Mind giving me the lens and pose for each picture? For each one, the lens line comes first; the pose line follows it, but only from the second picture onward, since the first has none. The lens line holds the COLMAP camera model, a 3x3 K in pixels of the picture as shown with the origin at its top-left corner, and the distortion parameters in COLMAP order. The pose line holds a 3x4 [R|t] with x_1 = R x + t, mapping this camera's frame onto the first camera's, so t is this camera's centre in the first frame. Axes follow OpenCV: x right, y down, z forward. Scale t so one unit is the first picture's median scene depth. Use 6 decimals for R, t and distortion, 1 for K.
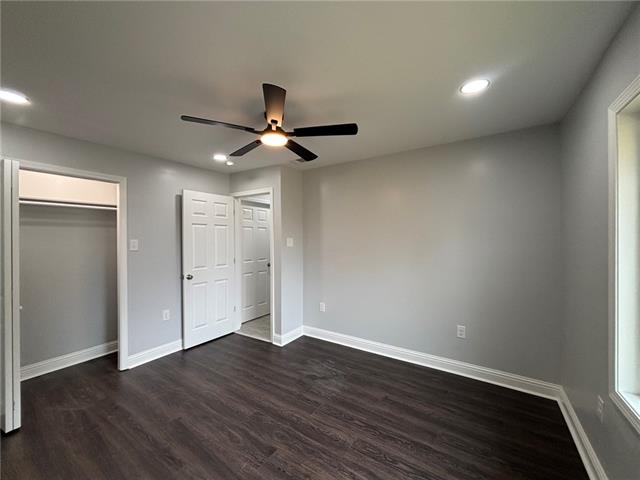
lens RADIAL K [[258.8, 0, 319.8], [0, 258.8, 239.0], [0, 0, 1]] dist [0.005683, 0.000242]
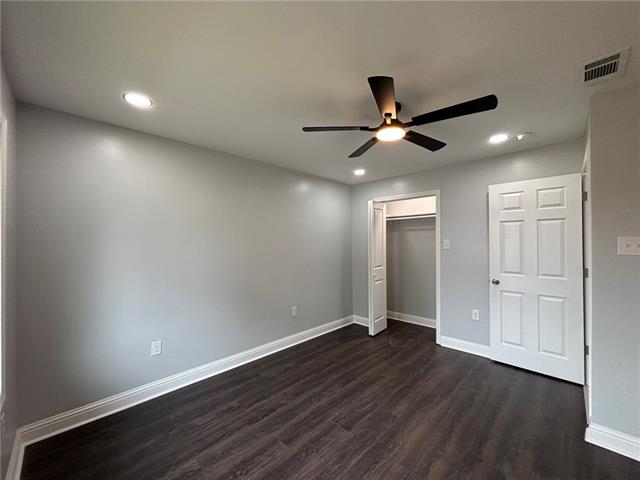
lens RADIAL K [[258.8, 0, 319.8], [0, 258.8, 239.0], [0, 0, 1]] dist [0.005683, 0.000242]
pose [[-0.190828, -0.003093, -0.981619, 0.592498], [-0.001202, 0.999995, -0.002918, 0.003077], [0.981623, 0.000623, -0.190830, 0.693947]]
